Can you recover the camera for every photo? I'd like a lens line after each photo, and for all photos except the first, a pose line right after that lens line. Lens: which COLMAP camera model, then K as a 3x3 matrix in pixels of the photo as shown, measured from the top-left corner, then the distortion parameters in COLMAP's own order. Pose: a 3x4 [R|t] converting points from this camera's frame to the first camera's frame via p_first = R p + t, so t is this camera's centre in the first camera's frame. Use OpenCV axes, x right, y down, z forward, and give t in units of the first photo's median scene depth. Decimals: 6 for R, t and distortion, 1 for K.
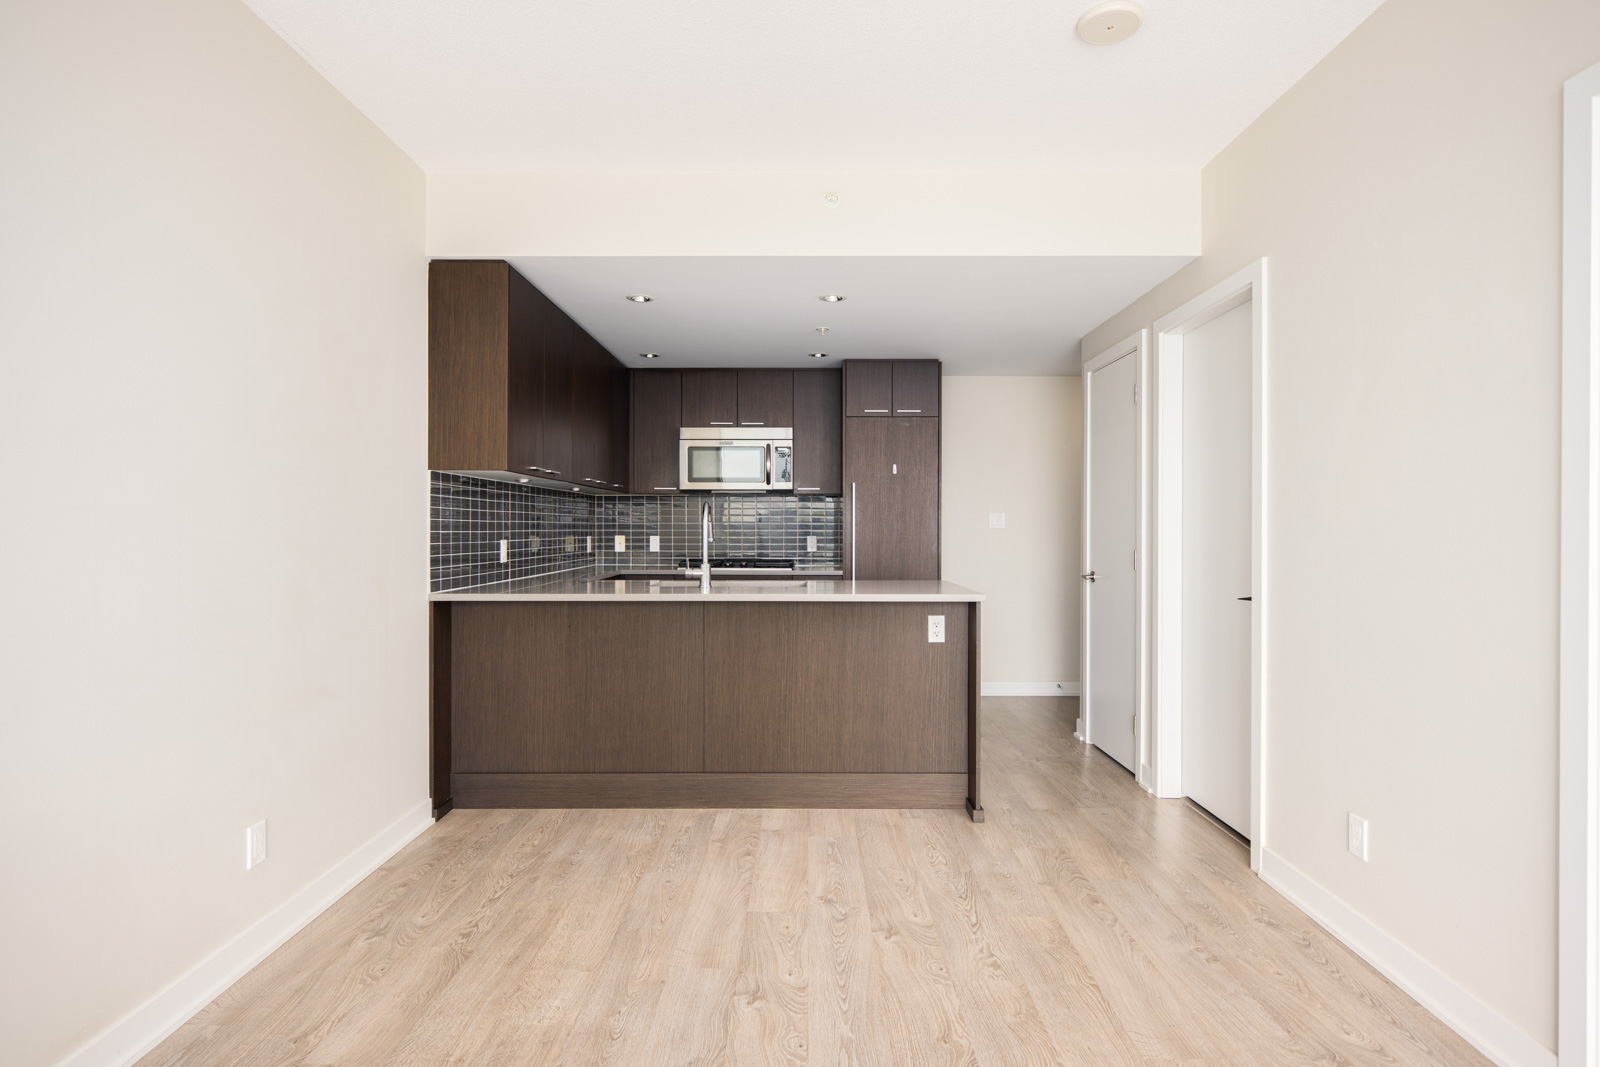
lens RADIAL K [[823.6, 0, 804.7], [0, 823.6, 531.1], [0, 0, 1]] dist [0.001336, 0.000256]
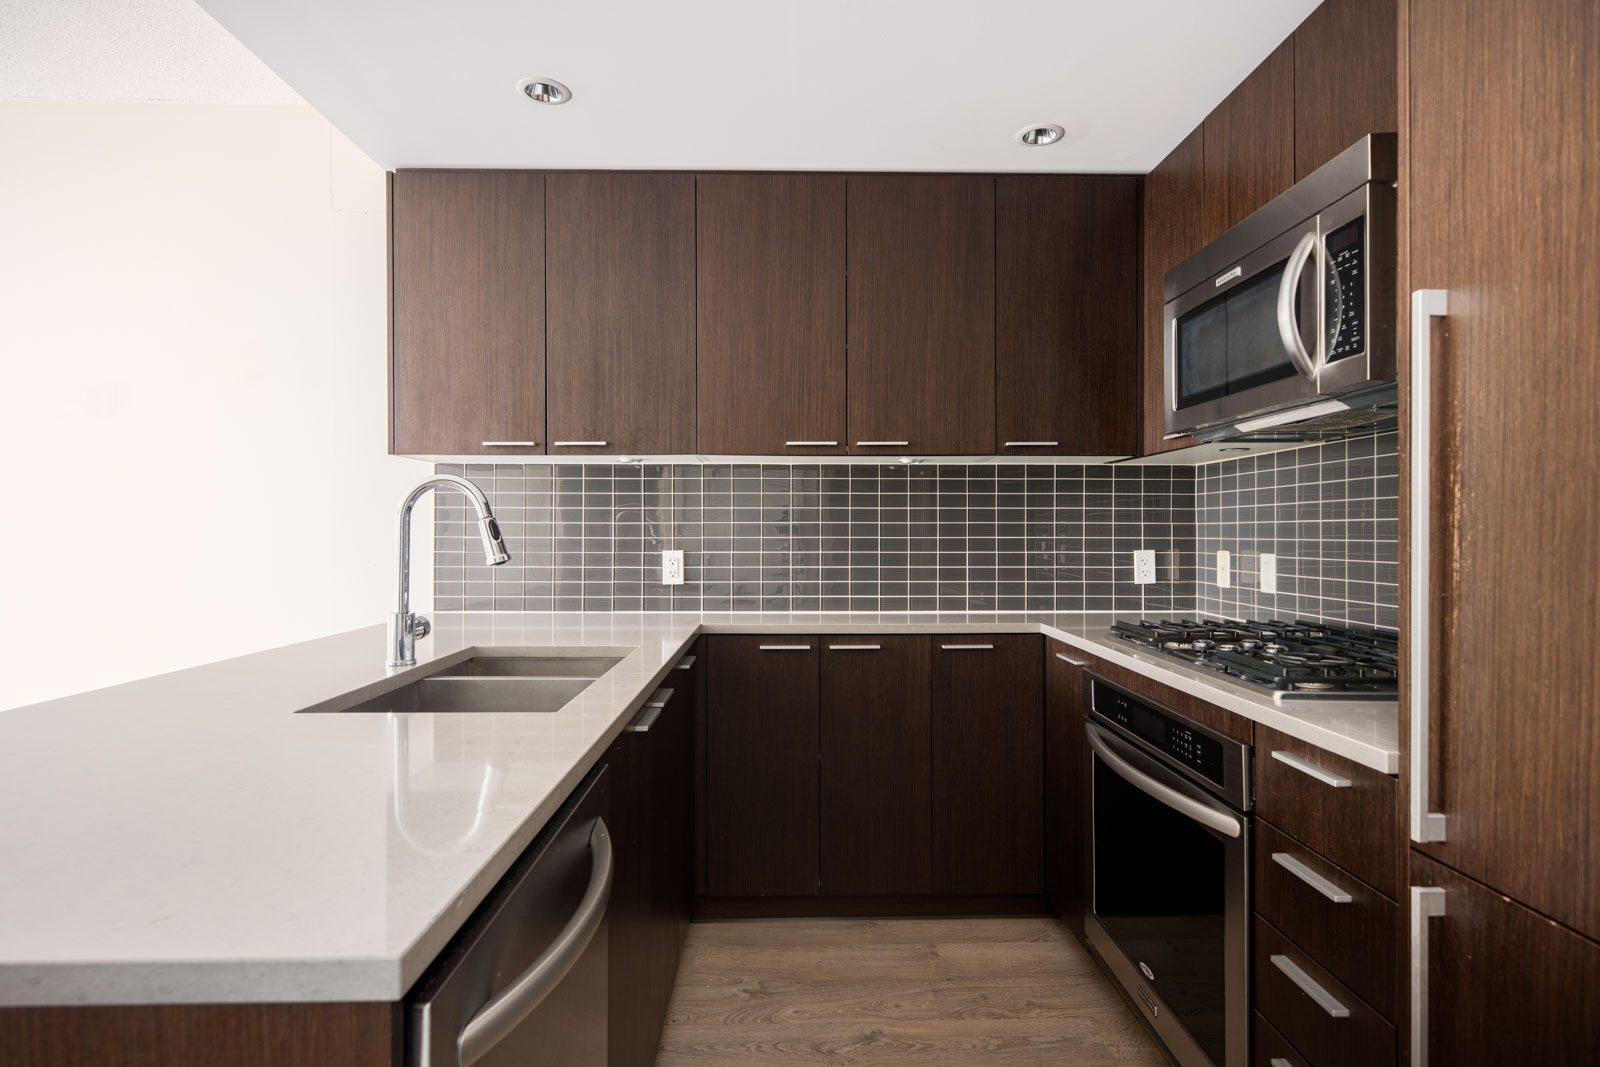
lens RADIAL K [[823.6, 0, 804.7], [0, 823.6, 531.1], [0, 0, 1]] dist [0.001336, 0.000256]
pose [[0.019779, 0.001508, -0.999803, 0.270270], [-0.004522, 0.999989, 0.001419, -0.005964], [0.999794, 0.004493, 0.019786, 0.967189]]
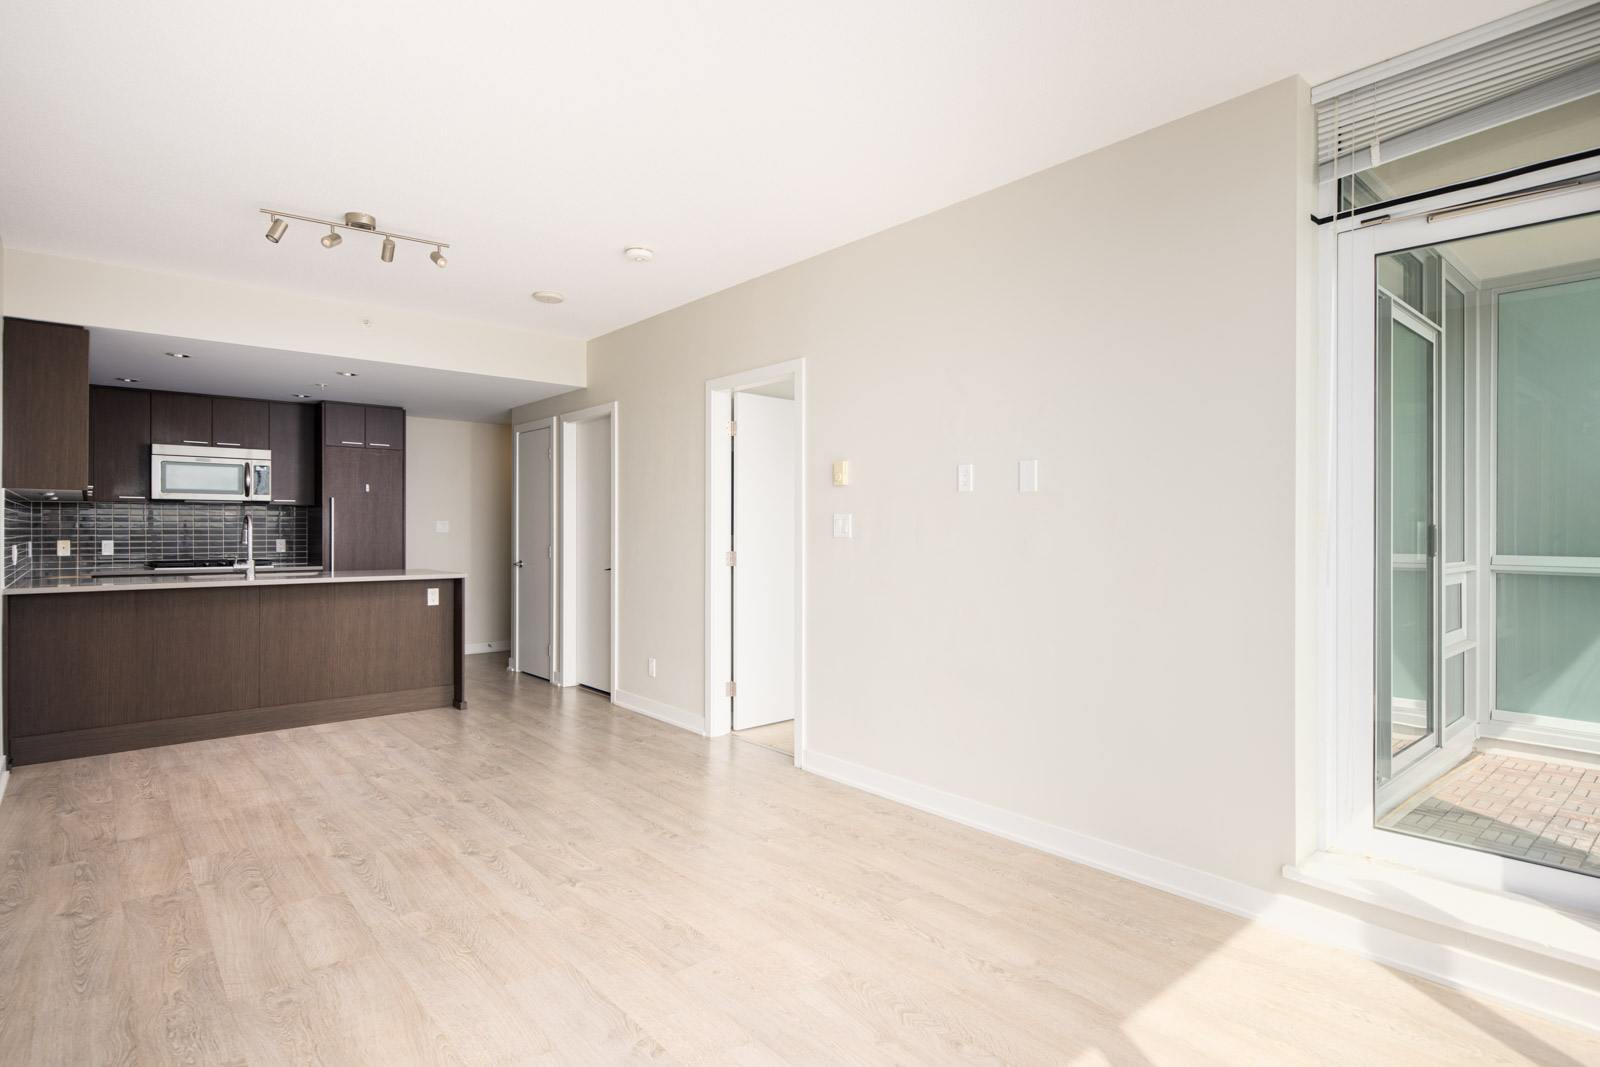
lens RADIAL K [[827.9, 0, 804.4], [0, 827.9, 529.7], [0, 0, 1]] dist [0.004287, 0.000238]
pose [[0.753483, 0.000284, 0.657468, -0.264421], [0.002060, 0.999994, -0.002793, -0.004234], [-0.657465, 0.003459, 0.753477, -0.511986]]
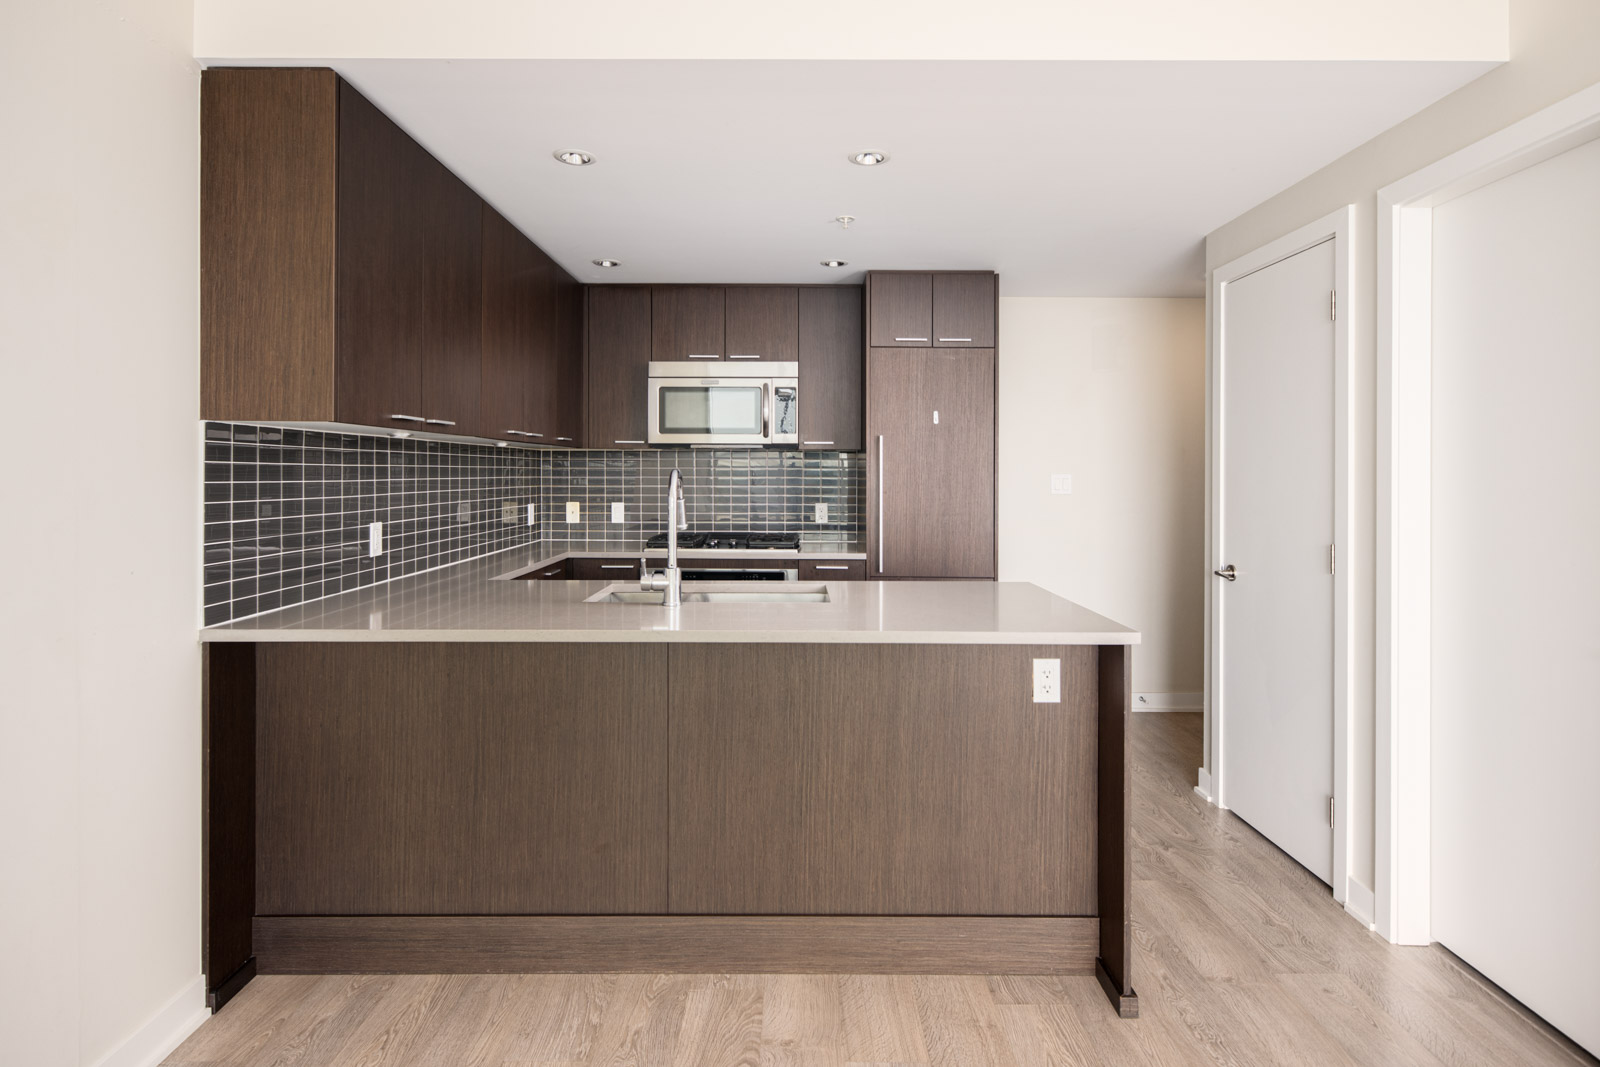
lens RADIAL K [[819.2, 0, 798.1], [0, 819.2, 475.7], [0, 0, 1]] dist [0.001452, 0.000336]
pose [[0.999983, 0.001915, 0.005565, -0.021867], [-0.001918, 0.999998, 0.000507, -0.025438], [-0.005564, -0.000517, 0.999984, 0.290639]]
